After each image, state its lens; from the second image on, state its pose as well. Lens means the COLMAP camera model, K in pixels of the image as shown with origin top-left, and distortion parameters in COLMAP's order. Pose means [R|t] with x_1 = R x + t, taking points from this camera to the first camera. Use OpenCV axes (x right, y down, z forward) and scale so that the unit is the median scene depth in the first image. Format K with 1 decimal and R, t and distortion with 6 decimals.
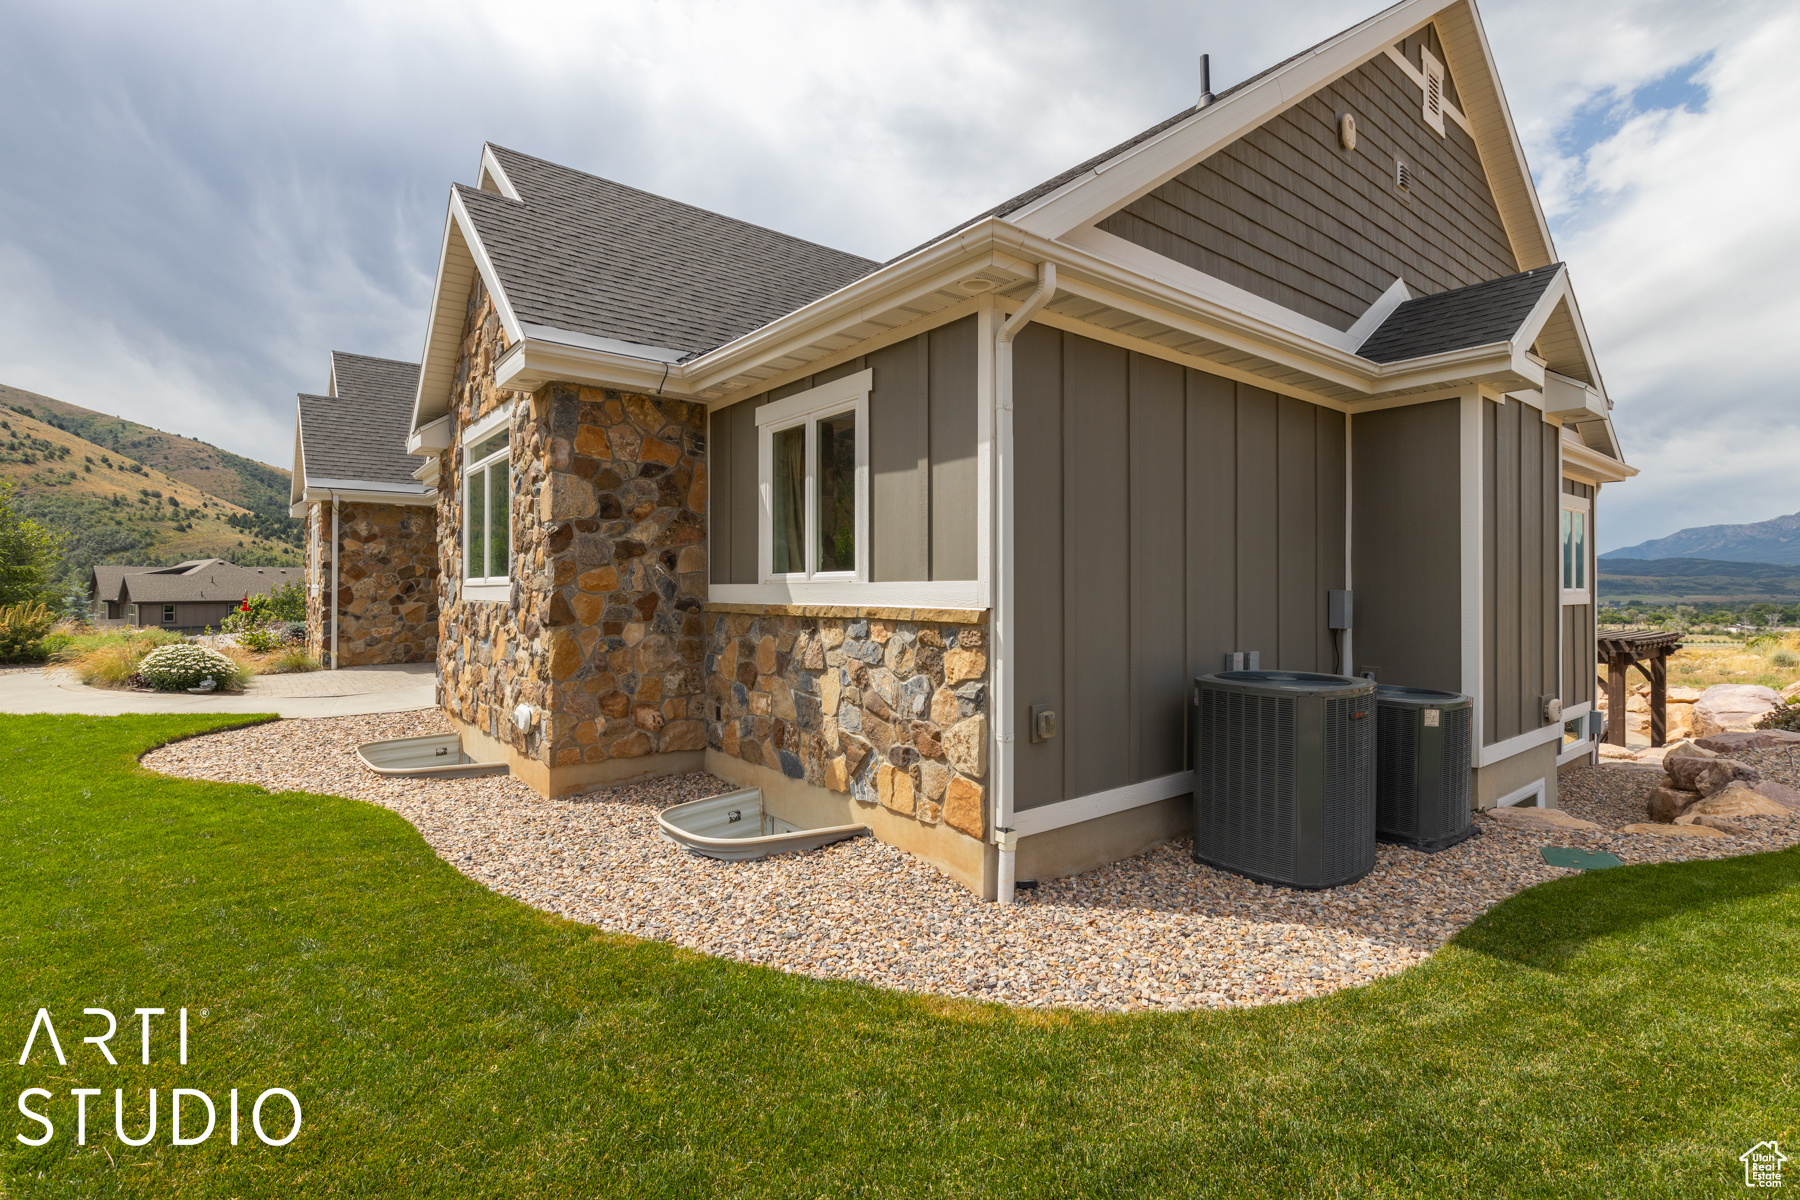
lens RADIAL K [[809.8, 0, 908.6], [0, 809.8, 590.9], [0, 0, 1]] dist [-0.001670, -0.000276]
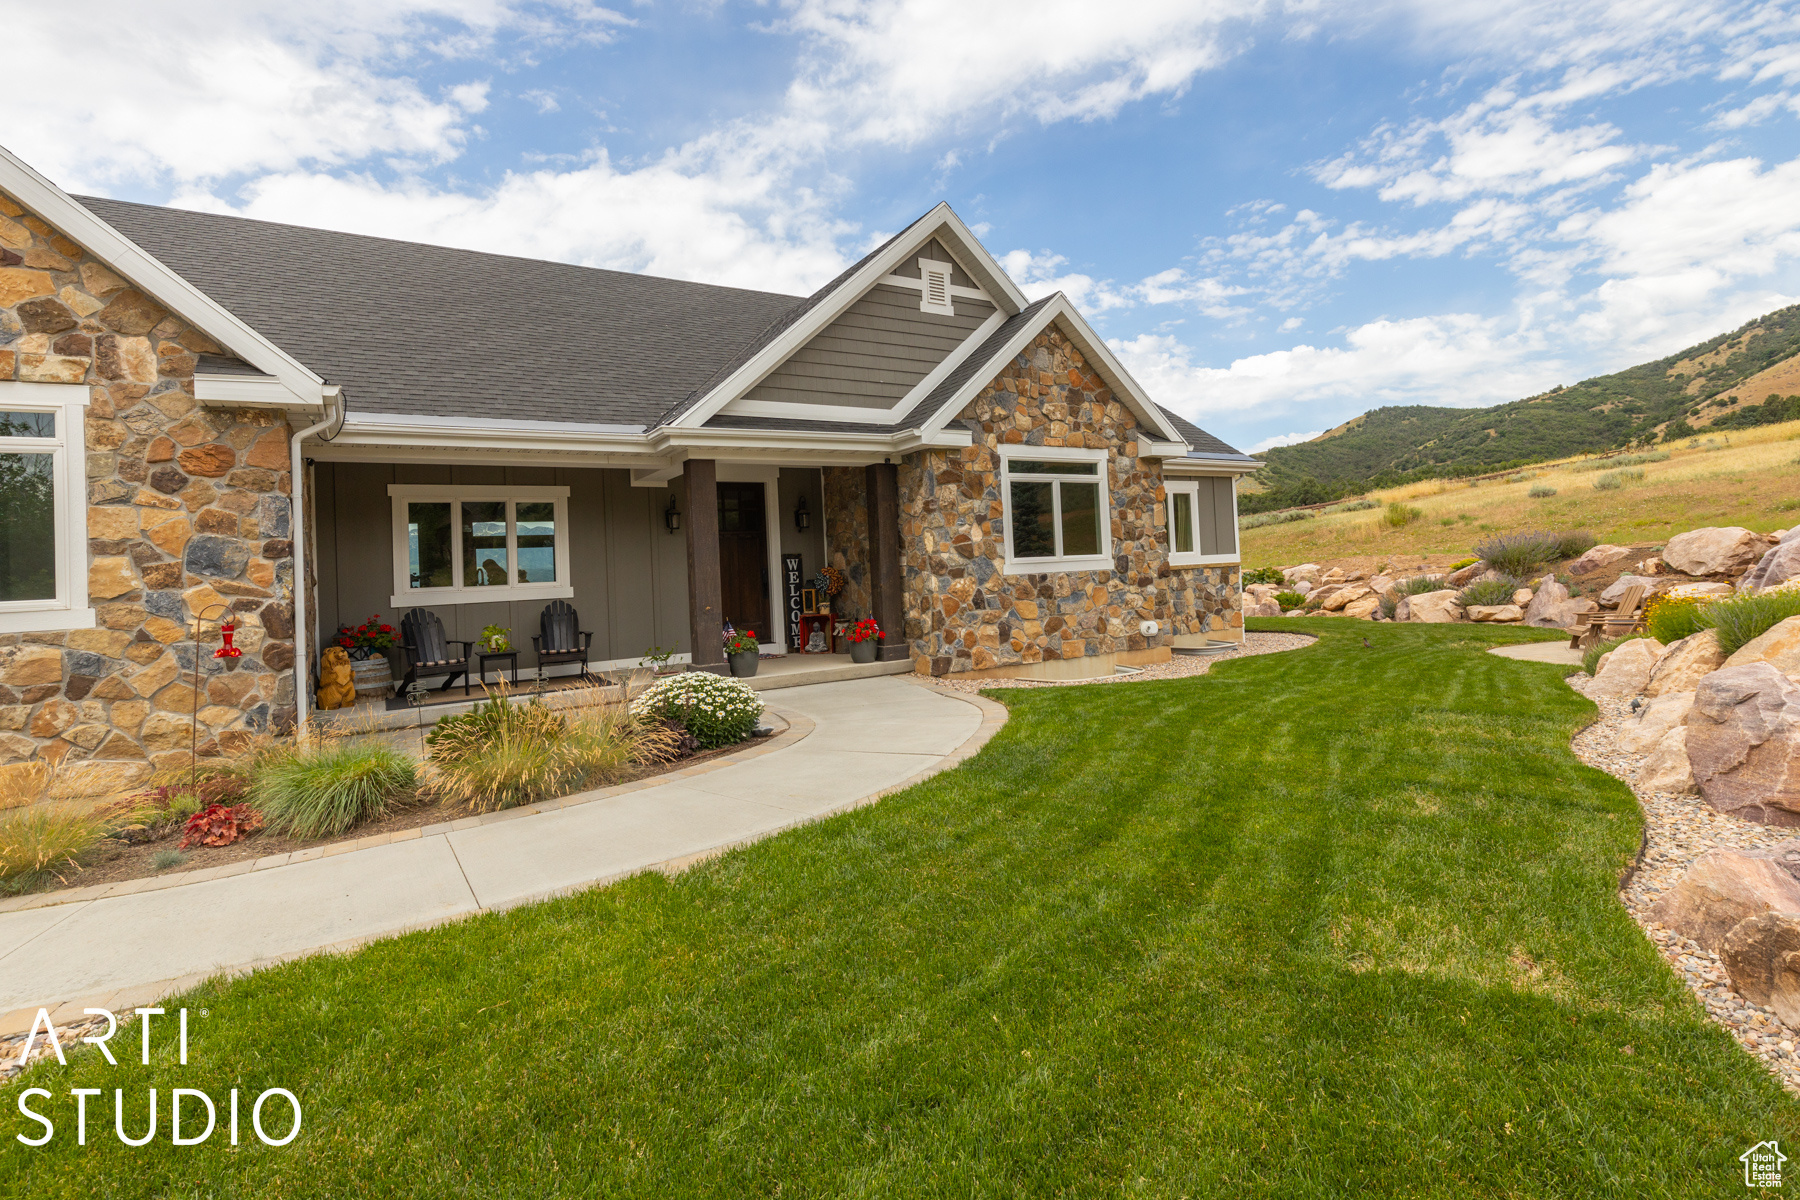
lens RADIAL K [[856.8, 0, 915.6], [0, 856.8, 549.4], [0, 0, 1]] dist [0.005530, 0.000847]
pose [[0.116078, 0.027819, 0.992850, -2.701771], [0.054272, 0.997937, -0.034307, 0.015355], [-0.991756, 0.057866, 0.114329, 1.402128]]
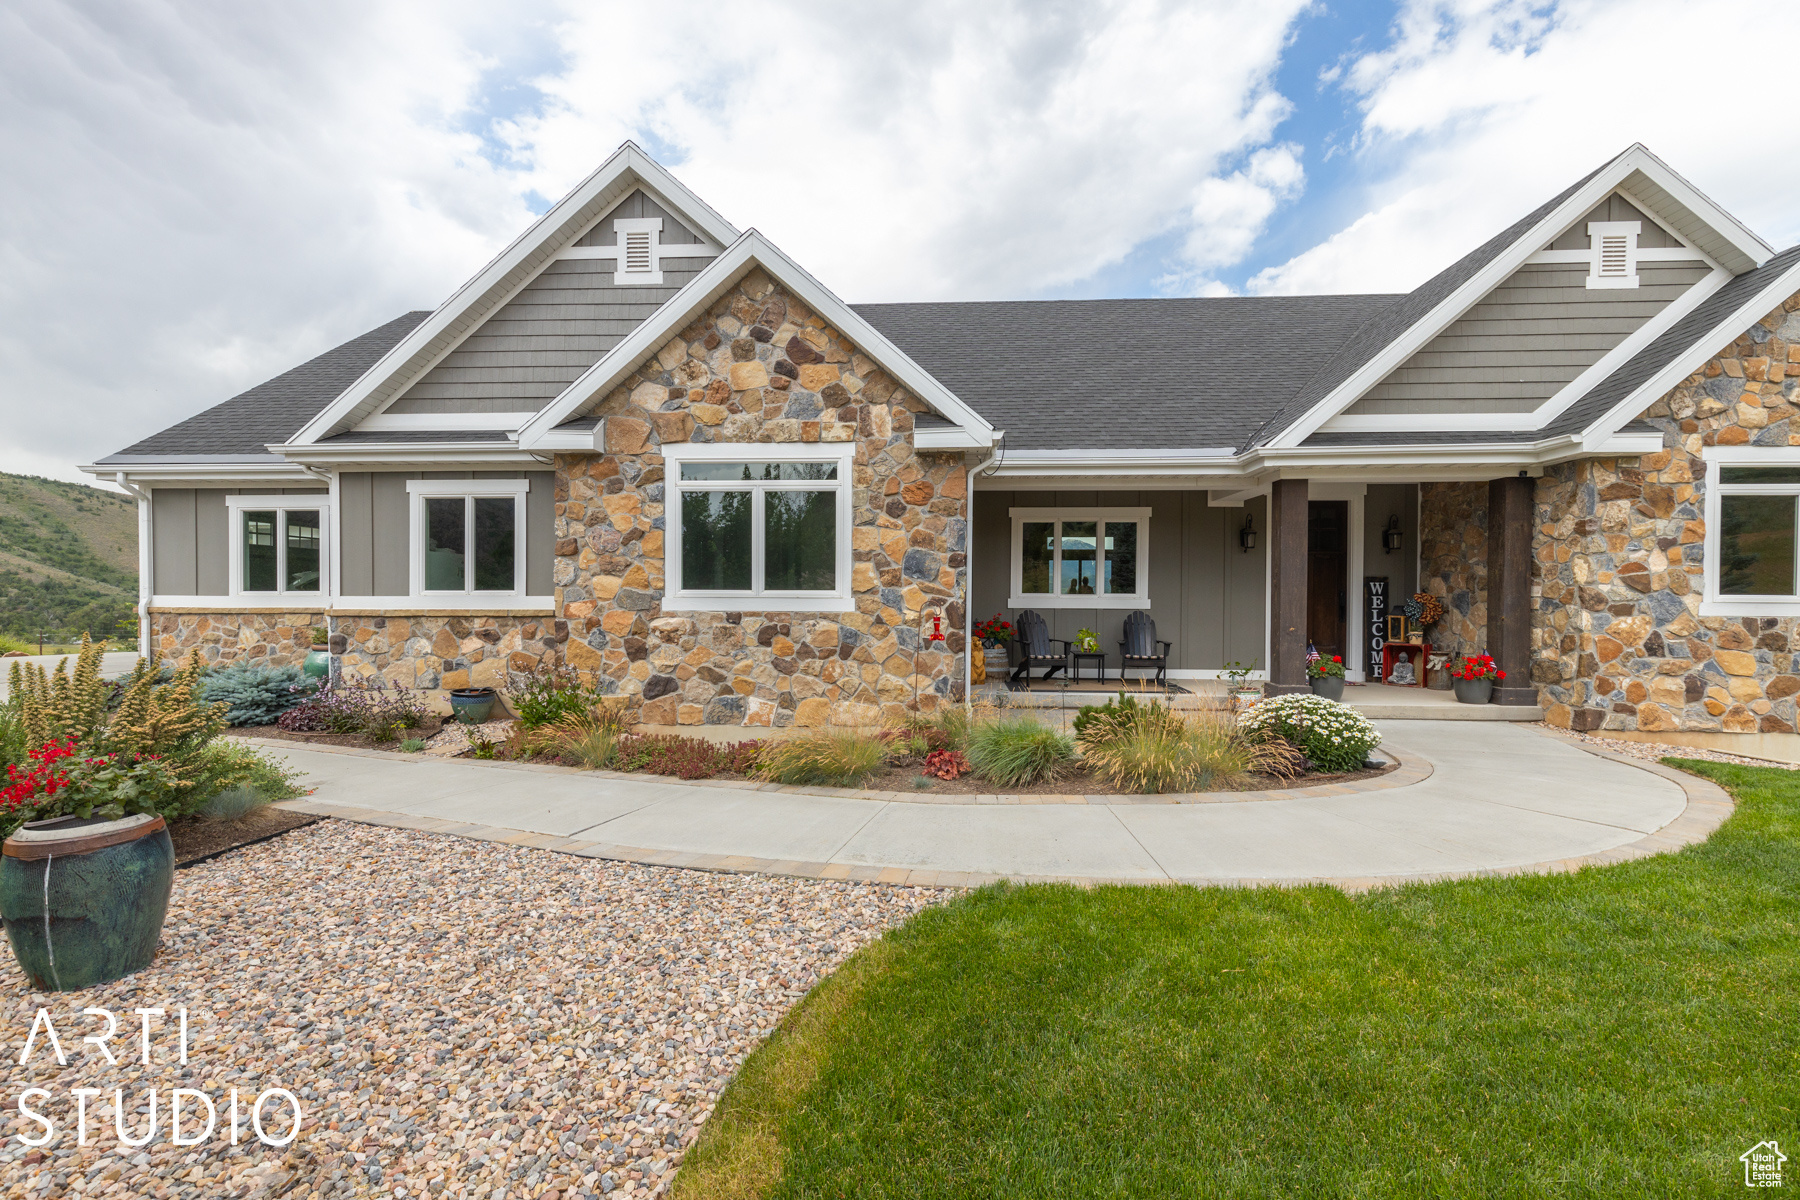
lens RADIAL K [[812.0, 0, 894.5], [0, 812.0, 604.9], [0, 0, 1]] dist [0.006227, 0.000009]
pose [[0.674797, 0.002788, 0.737999, -2.777878], [-0.006890, 0.999973, 0.002522, 0.004549], [-0.737972, -0.006787, 0.674798, 1.503857]]
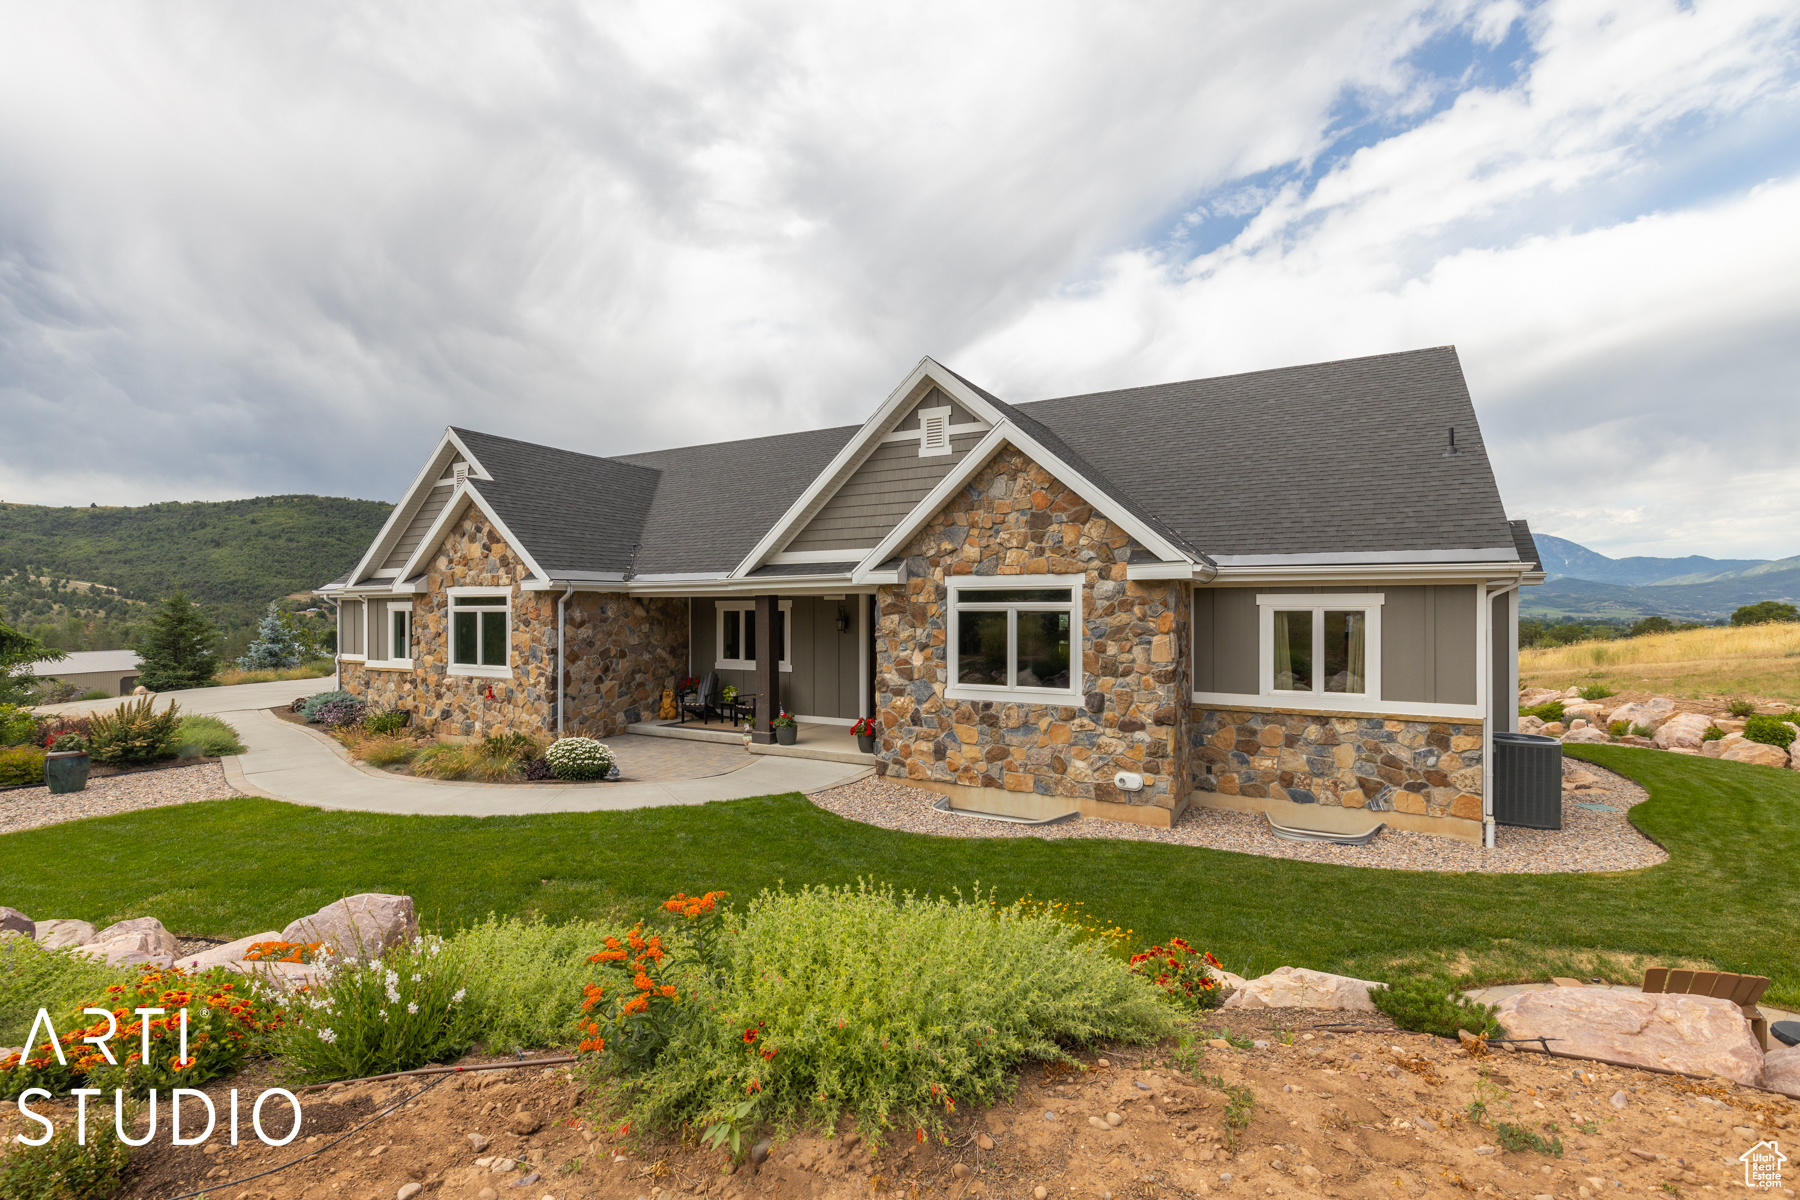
lens RADIAL K [[814.1, 0, 892.7], [0, 814.1, 607.7], [0, 0, 1]] dist [0.012247, -0.000102]
pose [[0.928476, 0.003698, 0.371373, -1.619292], [-0.001585, 0.999981, -0.005995, -0.190268], [-0.371388, 0.004978, 0.928464, -0.359706]]
